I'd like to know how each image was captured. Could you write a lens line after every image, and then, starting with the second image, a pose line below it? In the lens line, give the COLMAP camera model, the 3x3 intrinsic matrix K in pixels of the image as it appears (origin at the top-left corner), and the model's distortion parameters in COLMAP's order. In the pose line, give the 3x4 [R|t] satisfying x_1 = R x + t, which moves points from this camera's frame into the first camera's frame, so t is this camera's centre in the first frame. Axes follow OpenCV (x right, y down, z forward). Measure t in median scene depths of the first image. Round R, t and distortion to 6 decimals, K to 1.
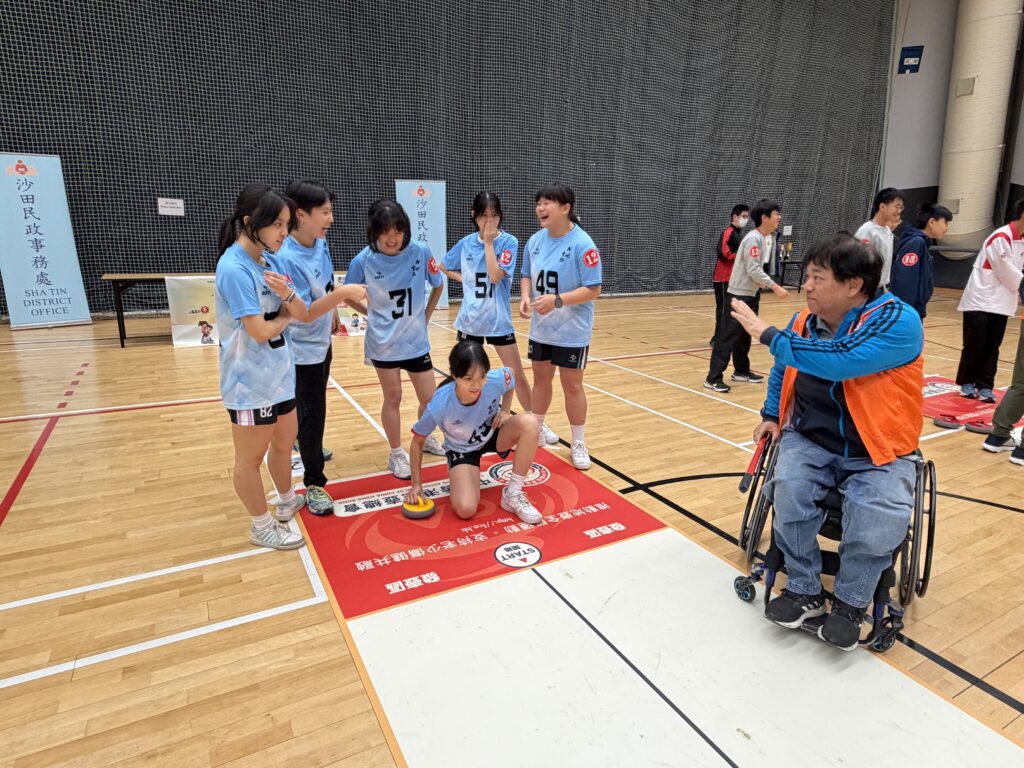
lens RADIAL K [[610.0, 0, 512.0], [0, 610.0, 384.0], [0, 0, 1]] dist [-0.033919, 0.034778]
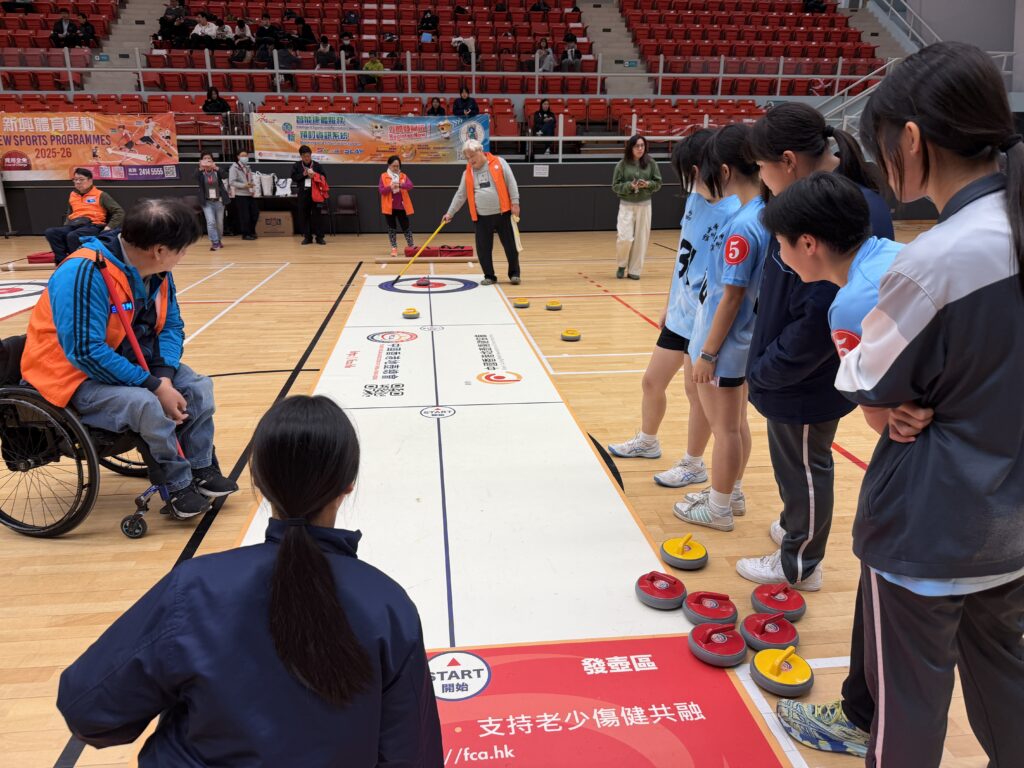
lens RADIAL K [[735.9, 0, 512.0], [0, 735.9, 384.0], [0, 0, 1]] dist [0.205543, -0.414551]
pose [[-0.928277, -0.140101, 0.344490, -0.223964], [0.062353, 0.854577, 0.515567, -0.317180], [-0.366625, 0.500069, -0.784549, 1.155706]]
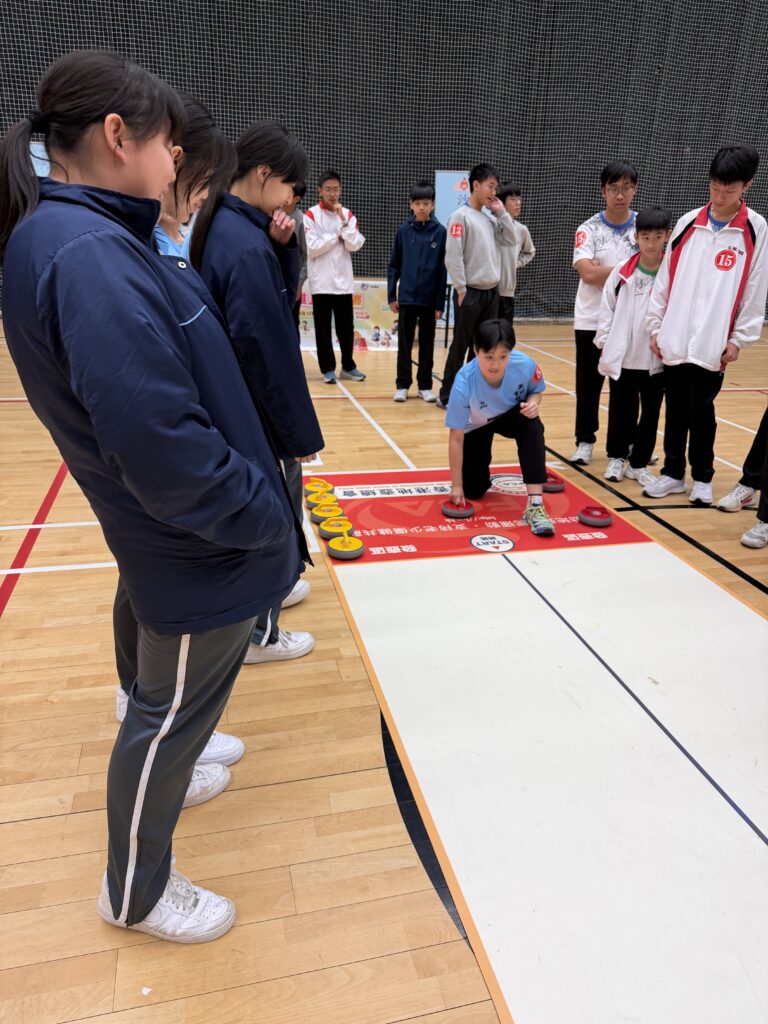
lens RADIAL K [[735.9, 0, 384.0], [0, 735.9, 512.0], [0, 0, 1]] dist [0.205543, -0.414551]
pose [[0.966693, 0.105297, -0.233274, 0.098543], [-0.080467, 0.990270, 0.113536, 0.073908], [0.242959, -0.090984, 0.965760, -0.241283]]
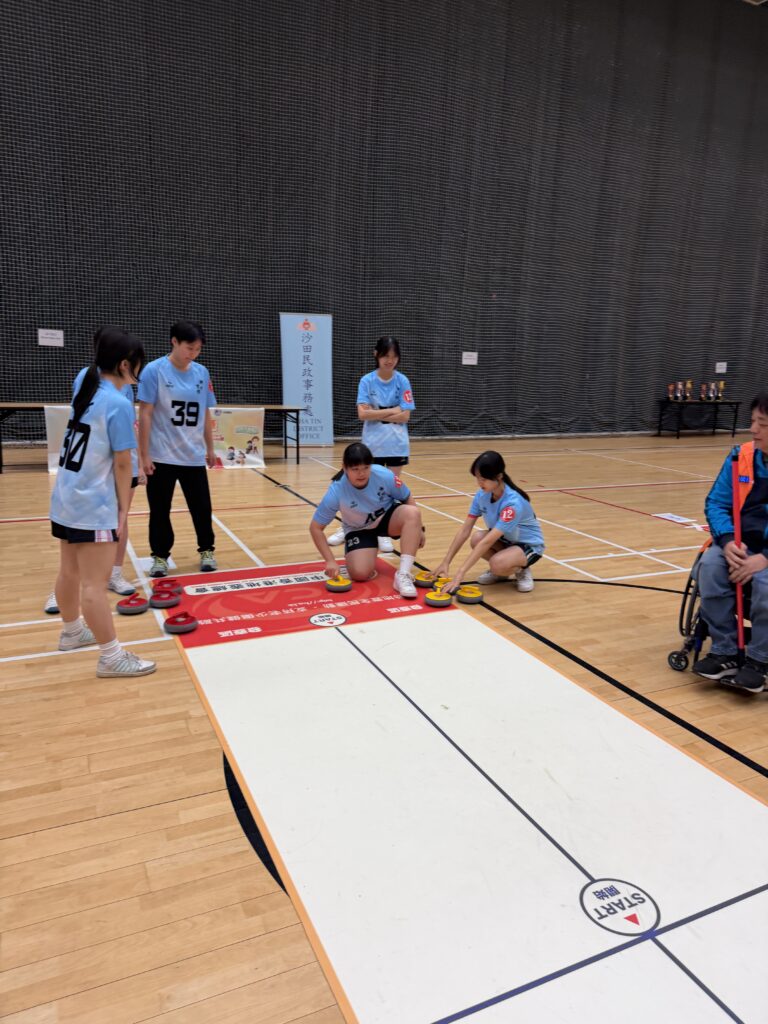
lens RADIAL K [[739.8, 0, 416.9], [0, 739.8, 508.6], [0, 0, 1]] dist [0.071107, -0.142951]
pose [[0.999300, 0.016796, -0.033434, 0.192764], [-0.018688, 0.998192, -0.057130, 0.107043], [0.032414, 0.057714, 0.997807, -0.431932]]
